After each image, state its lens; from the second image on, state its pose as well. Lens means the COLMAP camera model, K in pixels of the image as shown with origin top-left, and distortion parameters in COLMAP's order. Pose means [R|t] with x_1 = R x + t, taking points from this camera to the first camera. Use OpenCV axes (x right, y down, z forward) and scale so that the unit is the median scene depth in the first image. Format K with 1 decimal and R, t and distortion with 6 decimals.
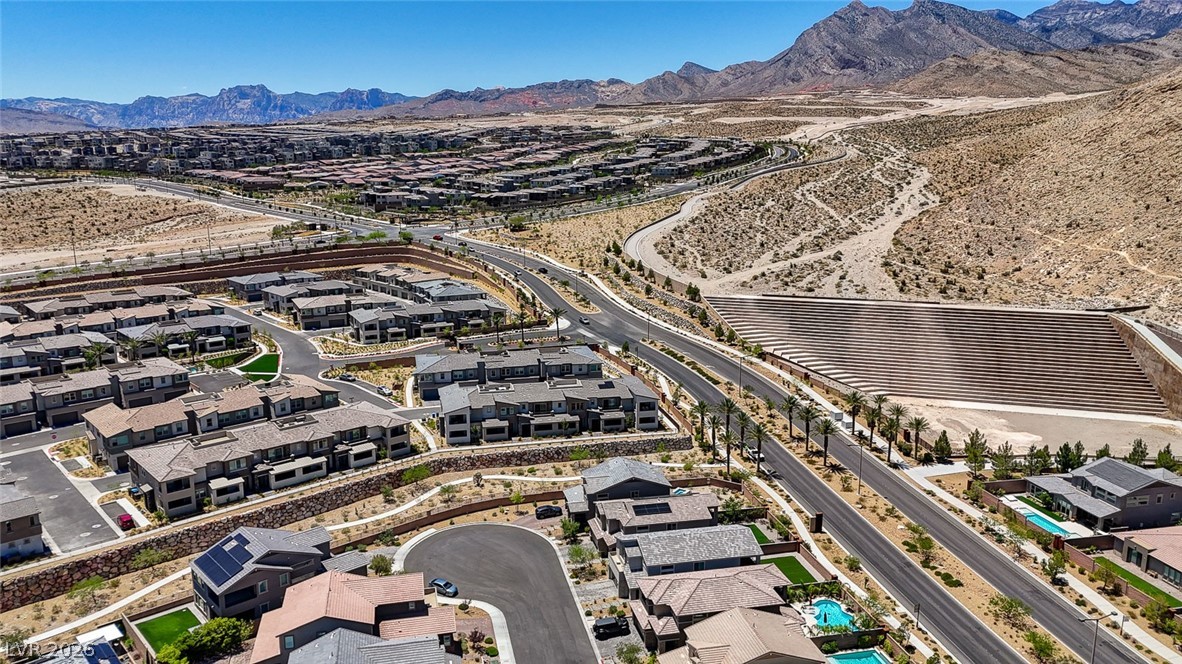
lens RADIAL K [[860.6, 0, 588.8], [0, 860.6, 331.1], [0, 0, 1]] dist [0.093363, -0.096565]
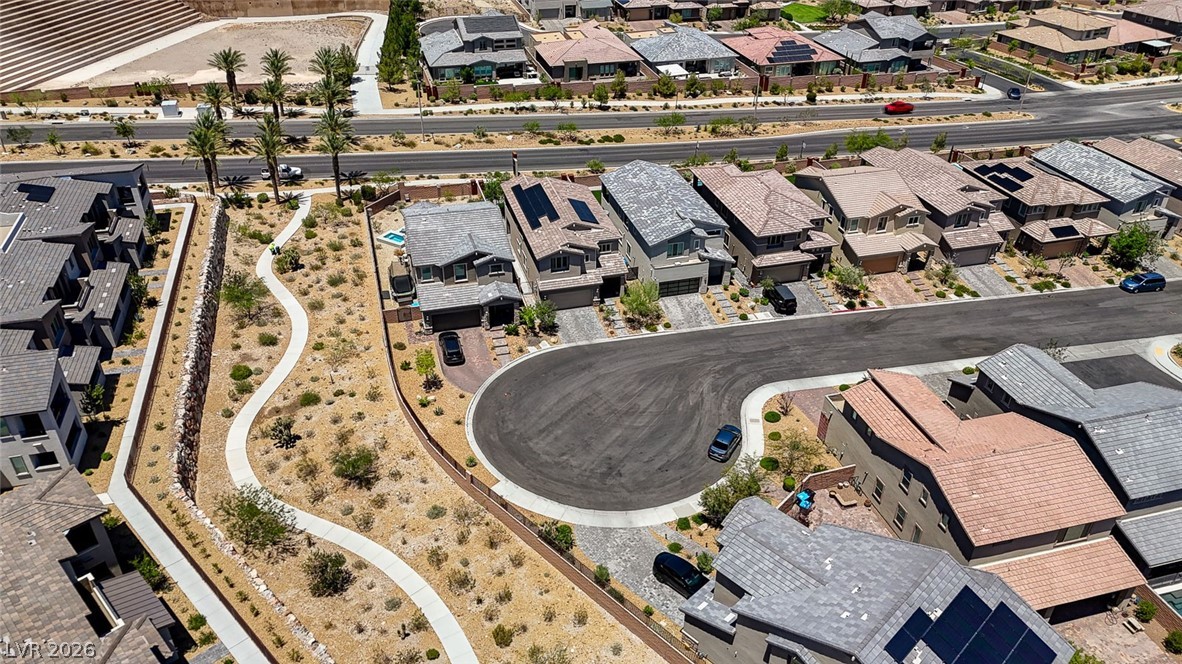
lens RADIAL K [[860.6, 0, 587.9], [0, 860.6, 328.7], [0, 0, 1]] dist [0.093363, -0.096565]
pose [[-0.051759, -0.537241, 0.841839, -0.259554], [0.199497, 0.820416, 0.535835, -0.041350], [-0.978531, 0.195678, 0.064714, 0.440746]]
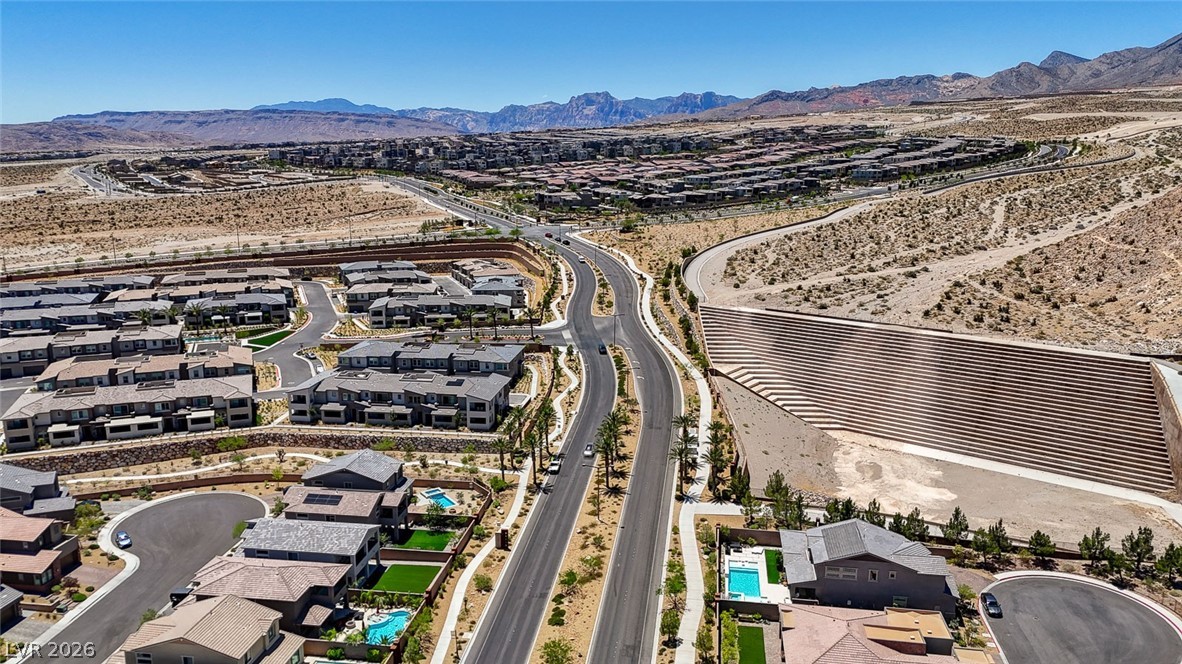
lens RADIAL K [[860.6, 0, 589.4], [0, 860.6, 330.7], [0, 0, 1]] dist [0.093363, -0.096565]
pose [[0.932452, 0.076594, -0.353081, 0.327346], [-0.077370, 0.996931, 0.011939, -0.014100], [0.352912, 0.016185, 0.935516, 0.063613]]
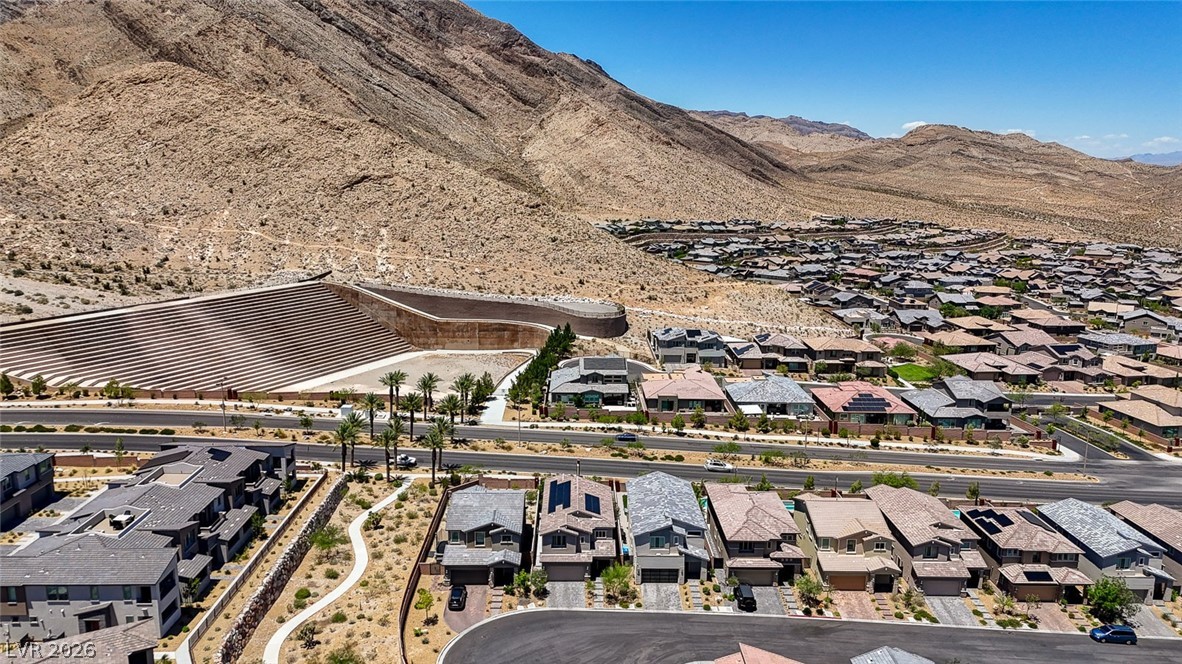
lens RADIAL K [[860.6, 0, 588.7], [0, 860.6, 325.5], [0, 0, 1]] dist [0.093363, -0.096565]
pose [[0.204150, -0.180474, 0.962160, -0.340540], [0.195549, 0.970569, 0.140560, -0.044269], [-0.959210, 0.159454, 0.233433, 0.348821]]
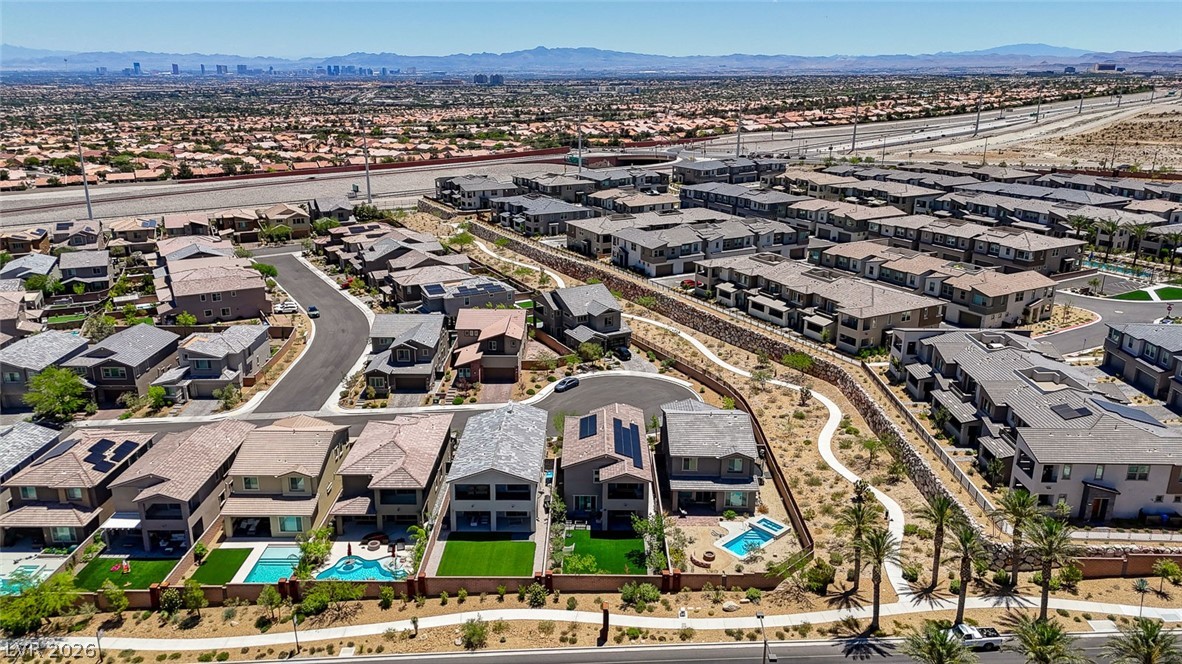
lens RADIAL K [[860.6, 0, 587.1], [0, 860.6, 329.7], [0, 0, 1]] dist [0.093363, -0.096565]
pose [[-0.228590, 0.289913, -0.929353, 0.346310], [-0.208425, 0.917920, 0.337612, -0.060159], [0.950950, 0.270875, -0.149402, 0.495816]]
